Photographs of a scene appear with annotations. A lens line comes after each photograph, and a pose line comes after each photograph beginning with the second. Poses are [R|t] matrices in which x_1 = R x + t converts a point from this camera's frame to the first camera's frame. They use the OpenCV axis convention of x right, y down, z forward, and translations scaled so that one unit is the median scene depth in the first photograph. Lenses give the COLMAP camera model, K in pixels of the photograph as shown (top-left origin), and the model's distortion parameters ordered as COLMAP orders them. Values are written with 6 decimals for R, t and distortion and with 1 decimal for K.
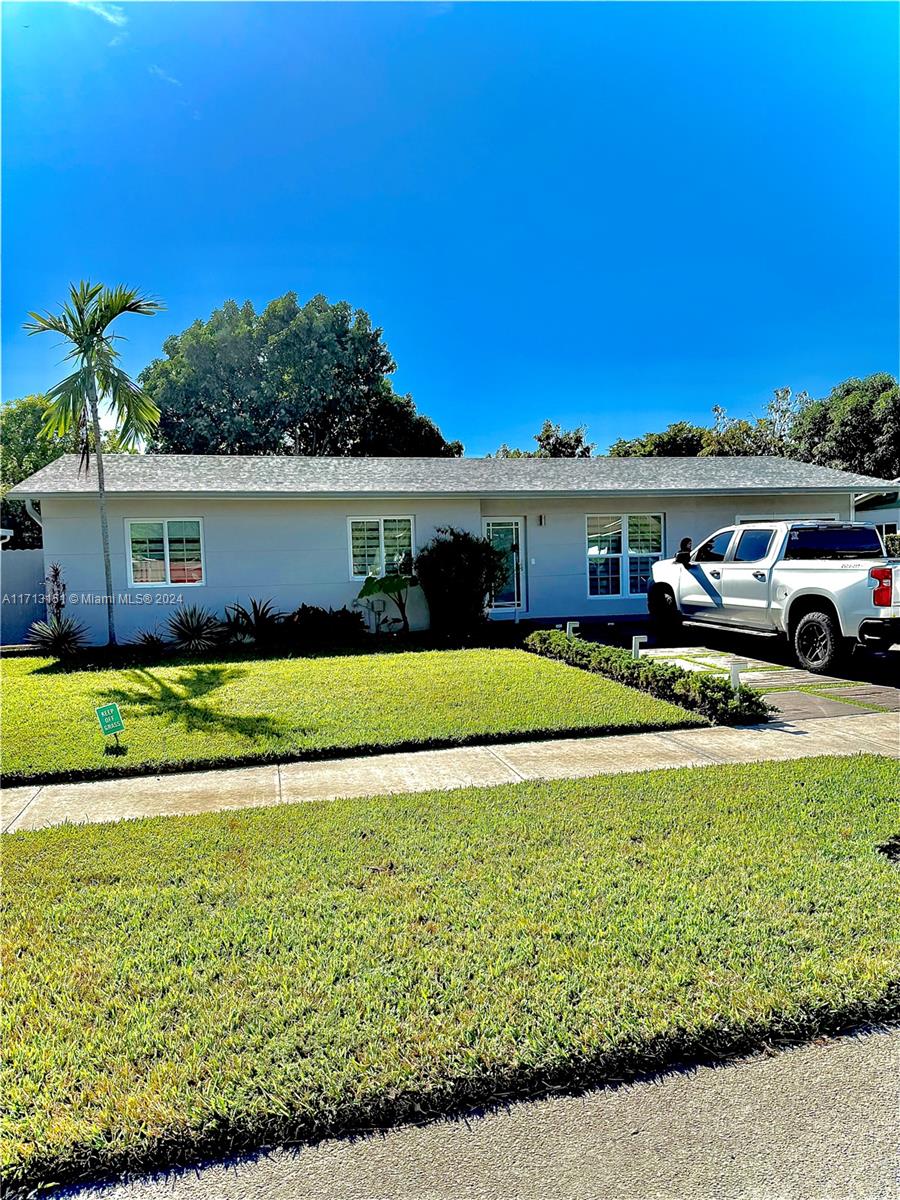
lens RADIAL K [[841.6, 0, 451.9], [0, 841.6, 598.8], [0, 0, 1]] dist [0.056031, -0.064242]
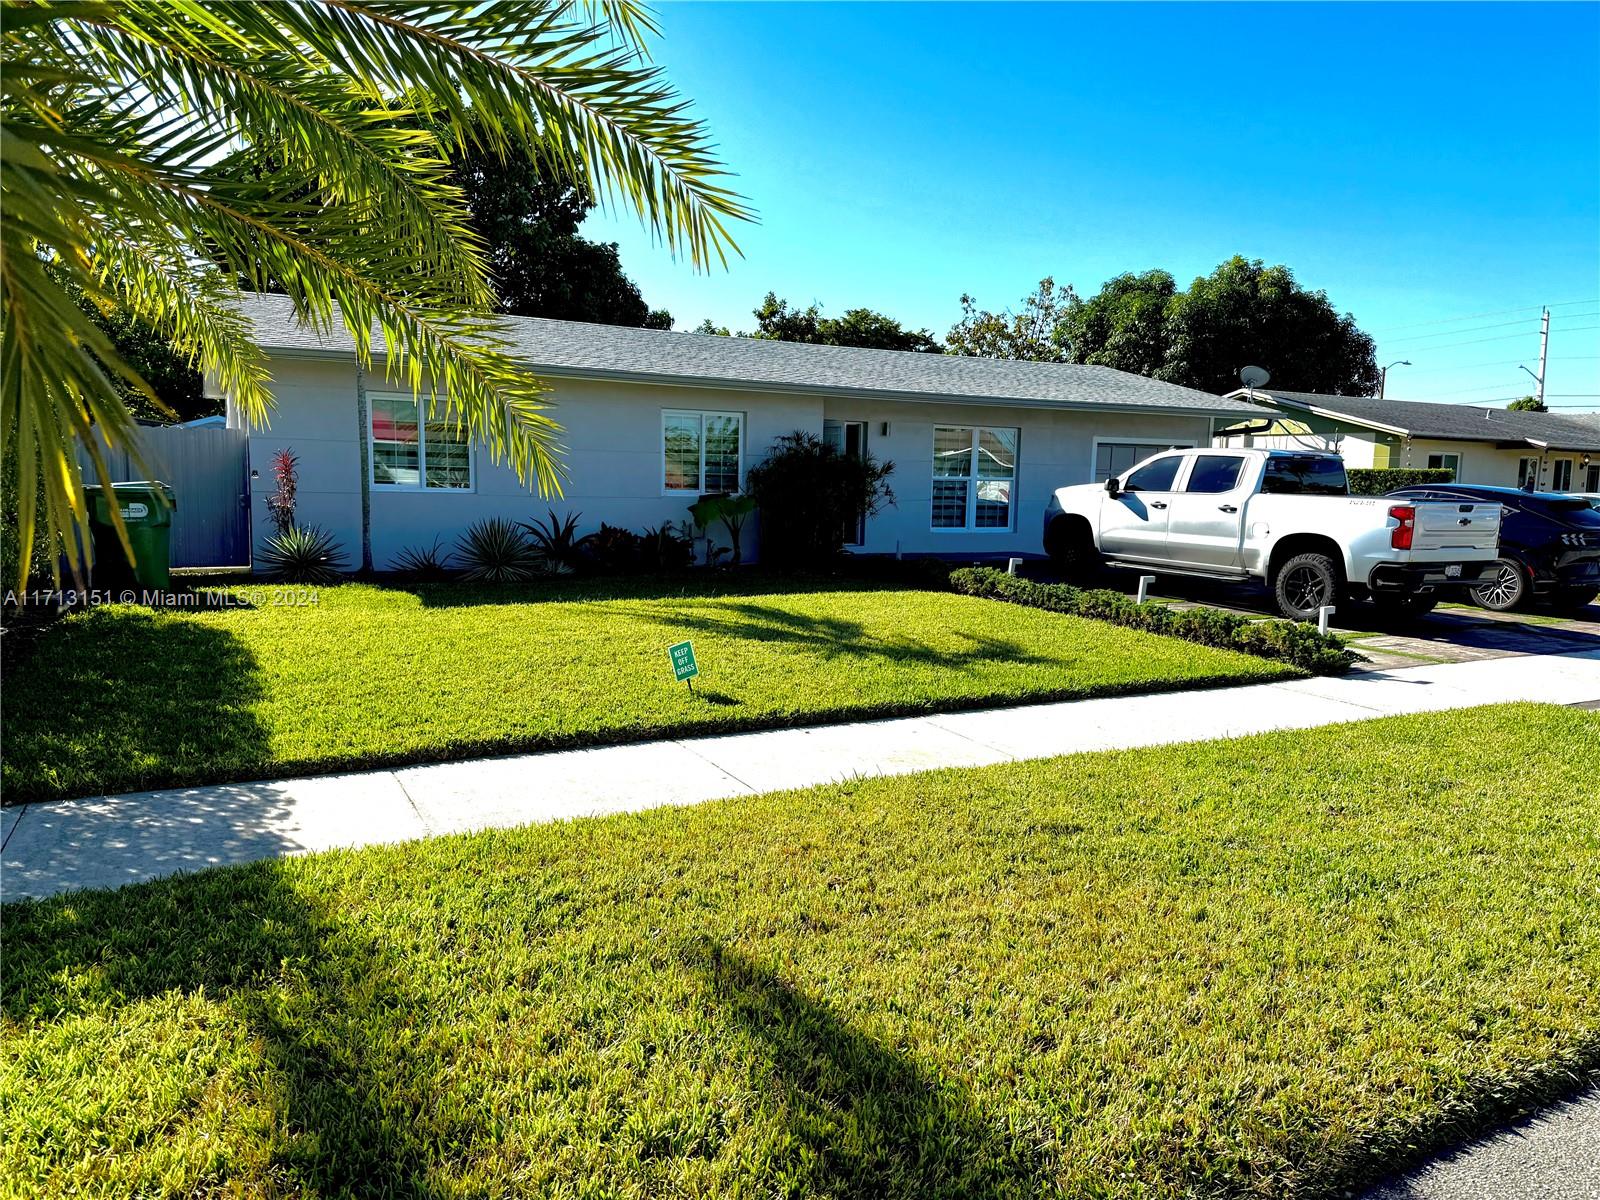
lens RADIAL K [[1122.1, 0, 822.0], [0, 1122.1, 626.6], [0, 0, 1]] dist [0.056031, -0.064242]
pose [[0.966991, 0.014974, 0.254372, -0.334451], [-0.036662, 0.996061, 0.080735, 0.013425], [-0.252161, -0.087396, 0.963731, -0.016787]]
